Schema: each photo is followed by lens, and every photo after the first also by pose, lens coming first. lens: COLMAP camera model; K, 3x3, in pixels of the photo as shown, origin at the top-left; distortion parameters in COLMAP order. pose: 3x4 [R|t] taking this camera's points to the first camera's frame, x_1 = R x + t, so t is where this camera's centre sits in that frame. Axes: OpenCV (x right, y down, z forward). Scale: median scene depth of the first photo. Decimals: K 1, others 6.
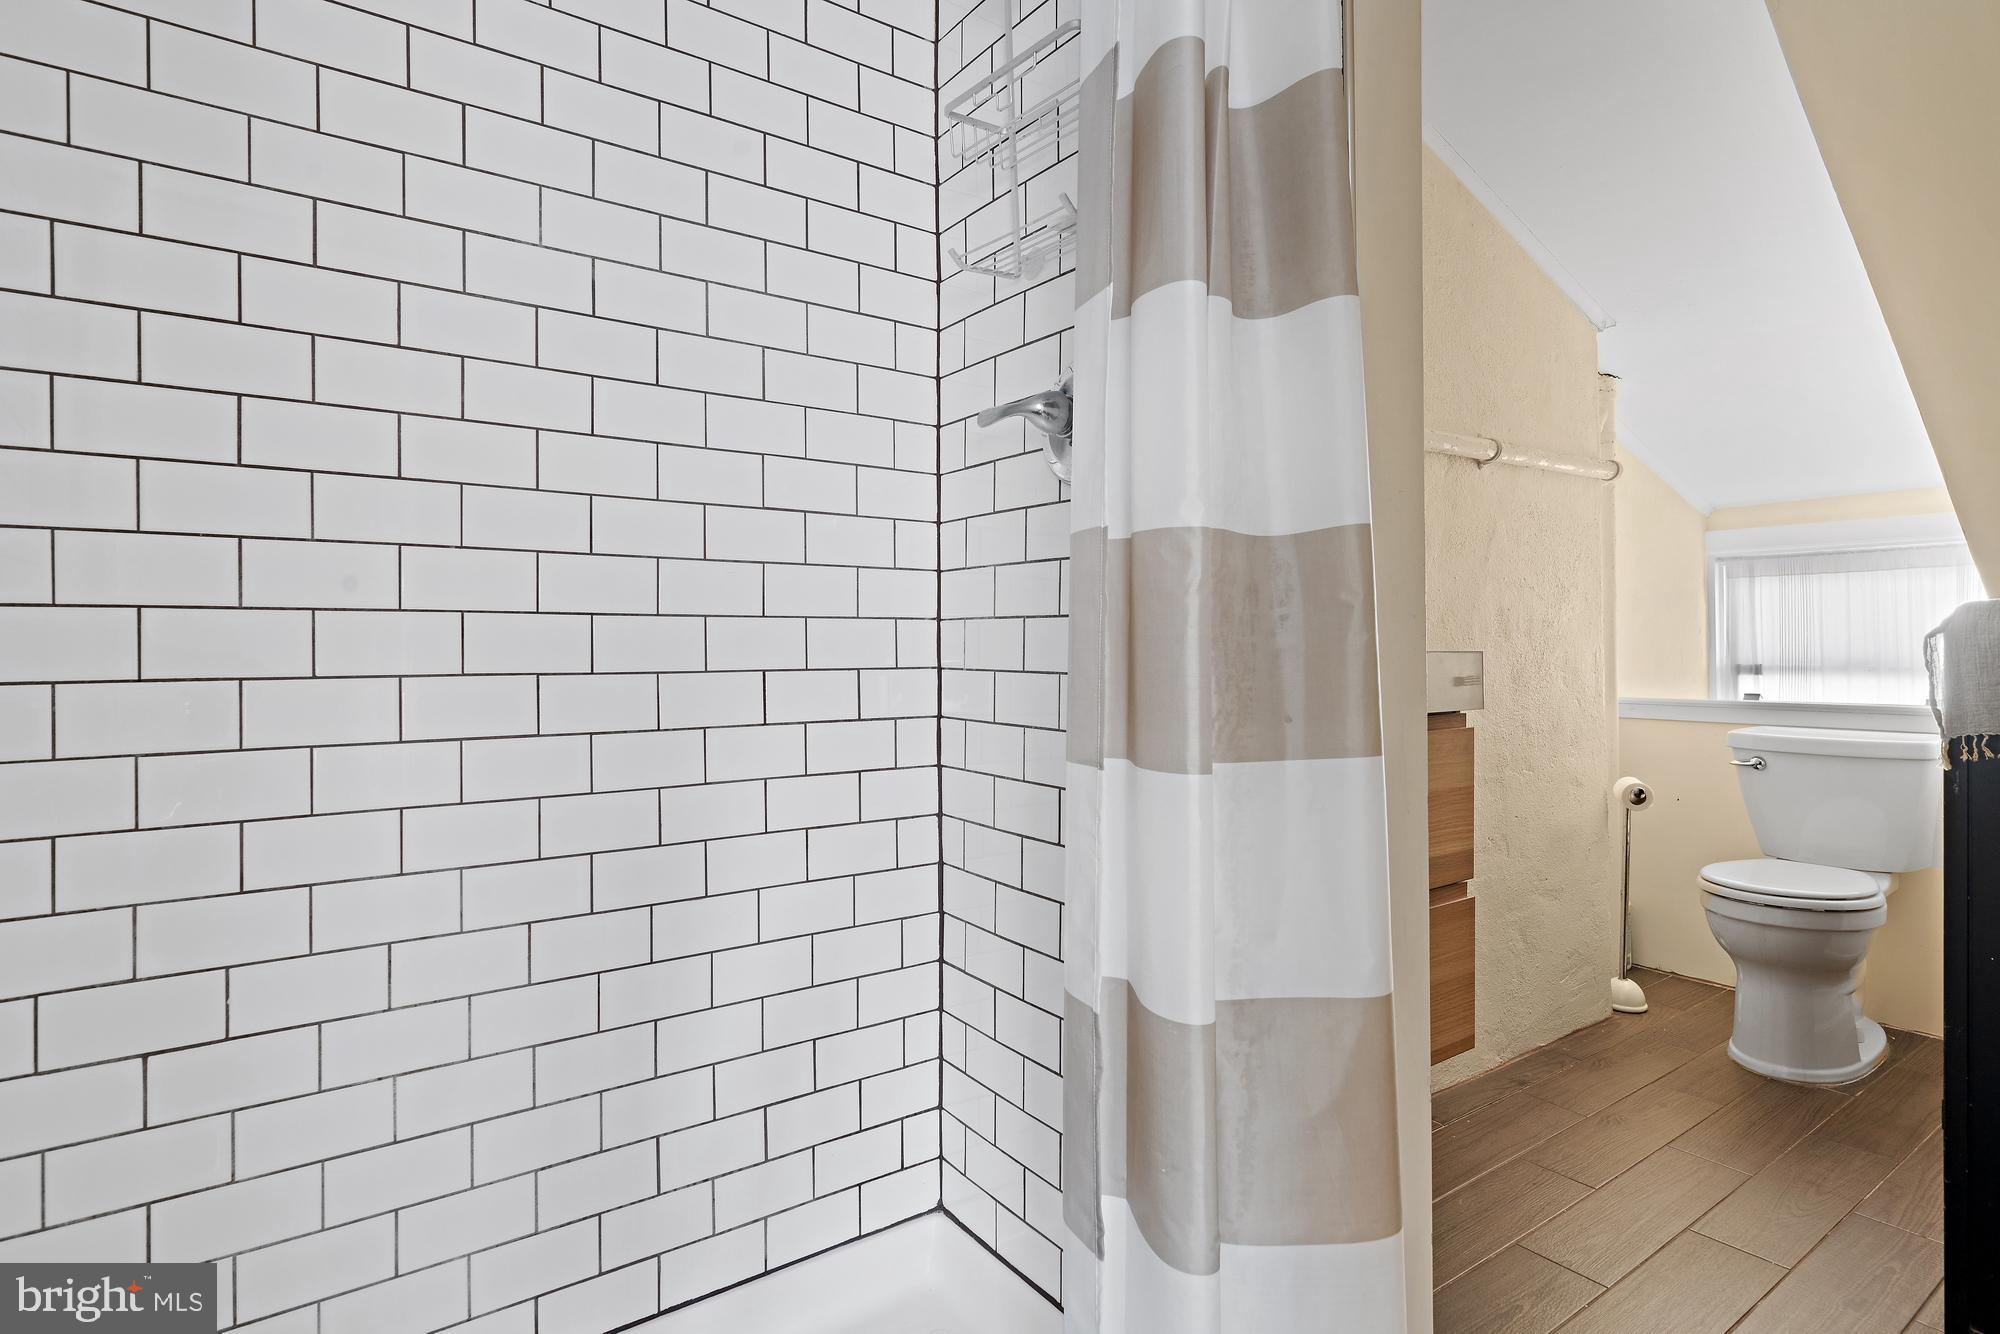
lens RADIAL K [[1042.1, 0, 1003.1], [0, 1042.1, 659.7], [0, 0, 1]] dist [0.004210, 0.000410]
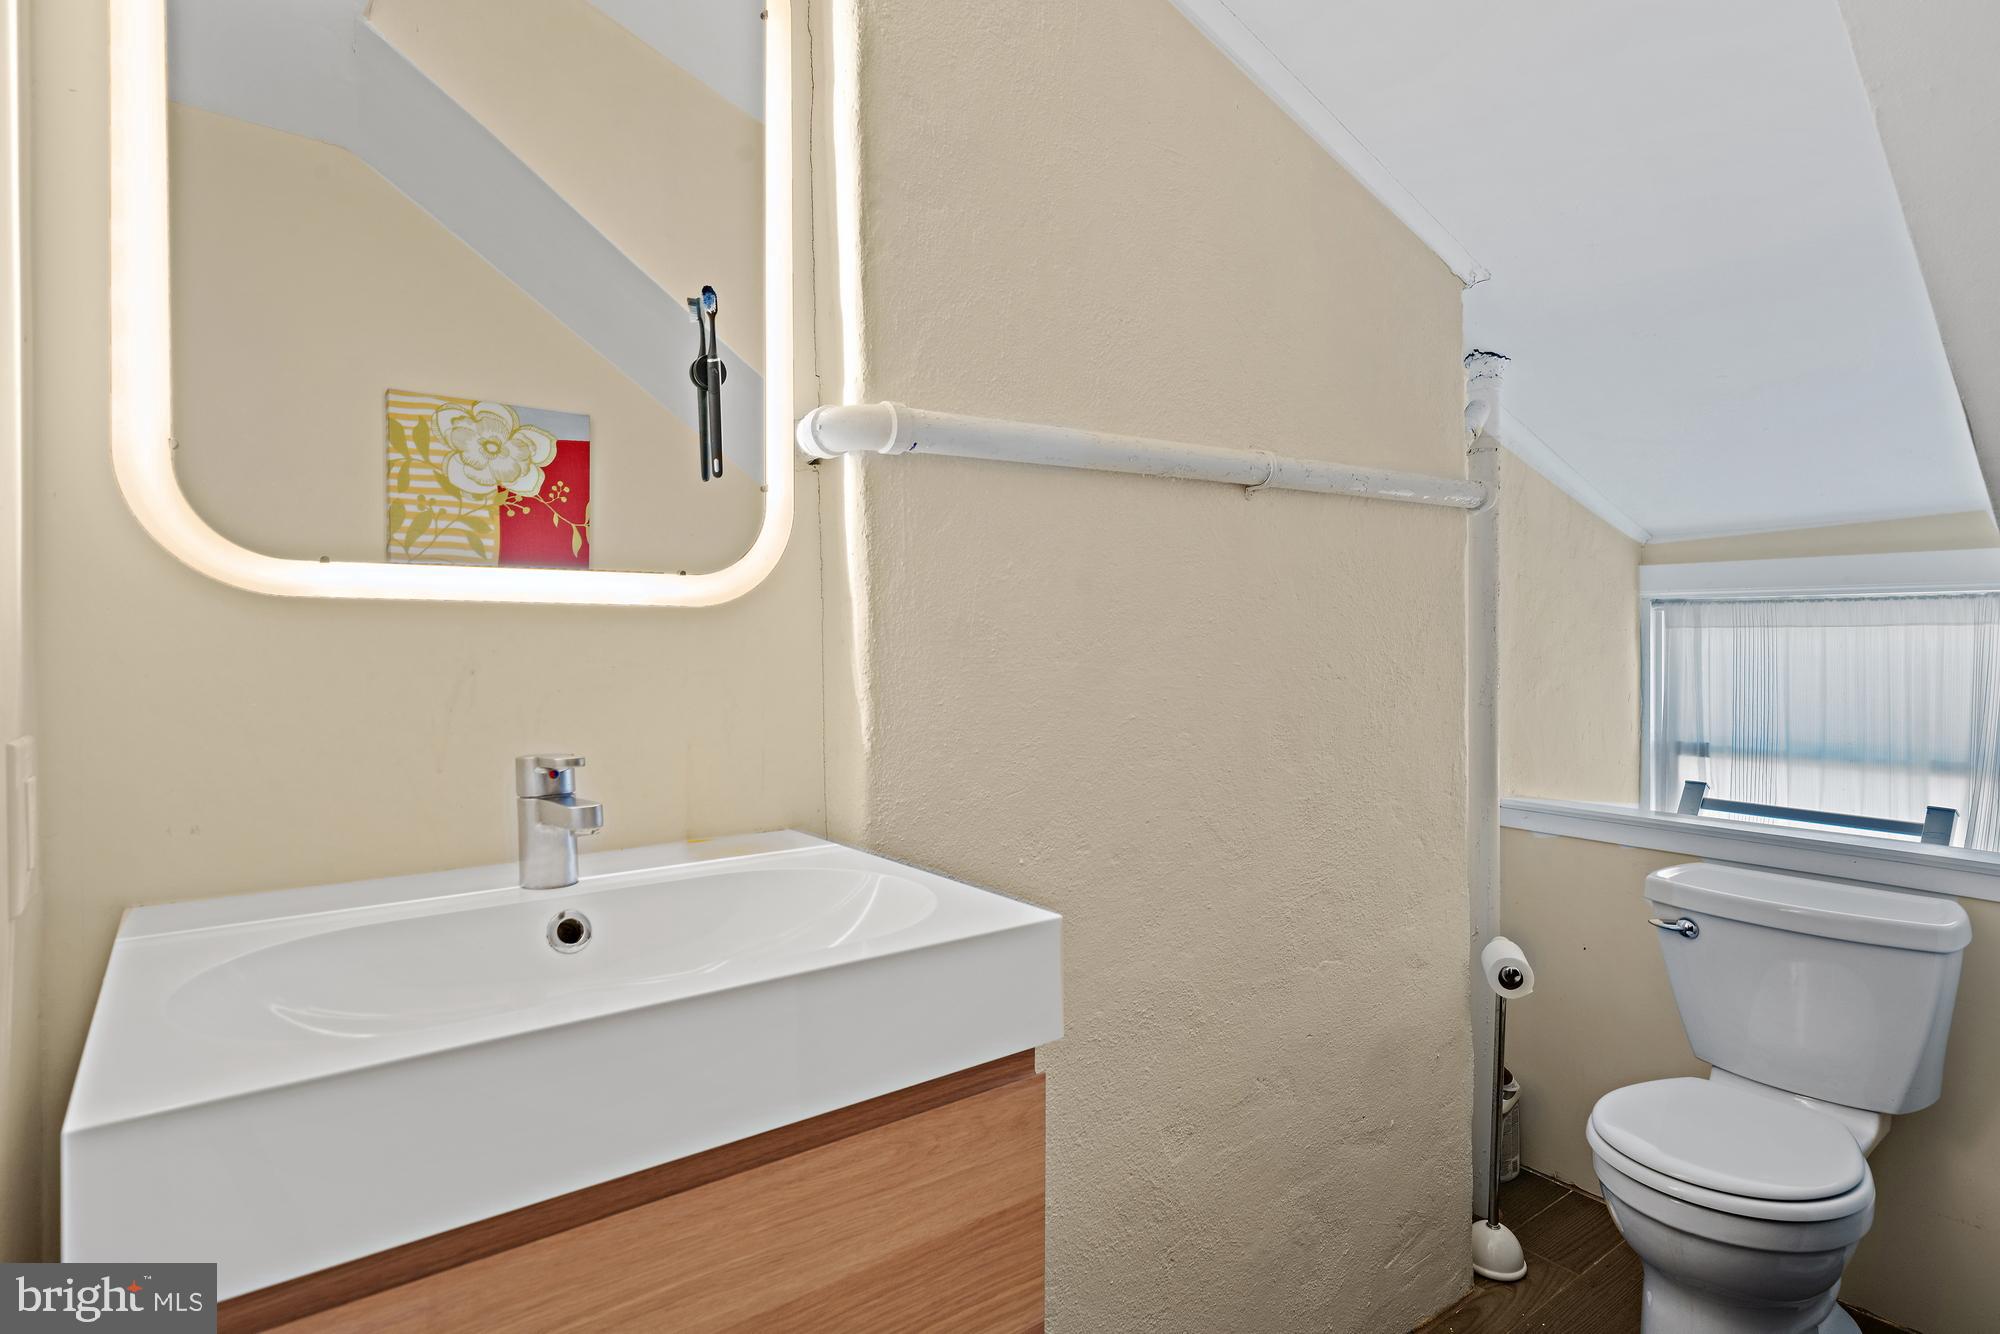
lens RADIAL K [[1042.1, 0, 996.4], [0, 1042.1, 658.1], [0, 0, 1]] dist [0.004210, 0.000410]
pose [[0.999919, 0.007353, 0.010425, 0.210217], [-0.007500, 0.999872, 0.014115, -0.066402], [-0.010320, -0.014192, 0.999846, 0.260273]]
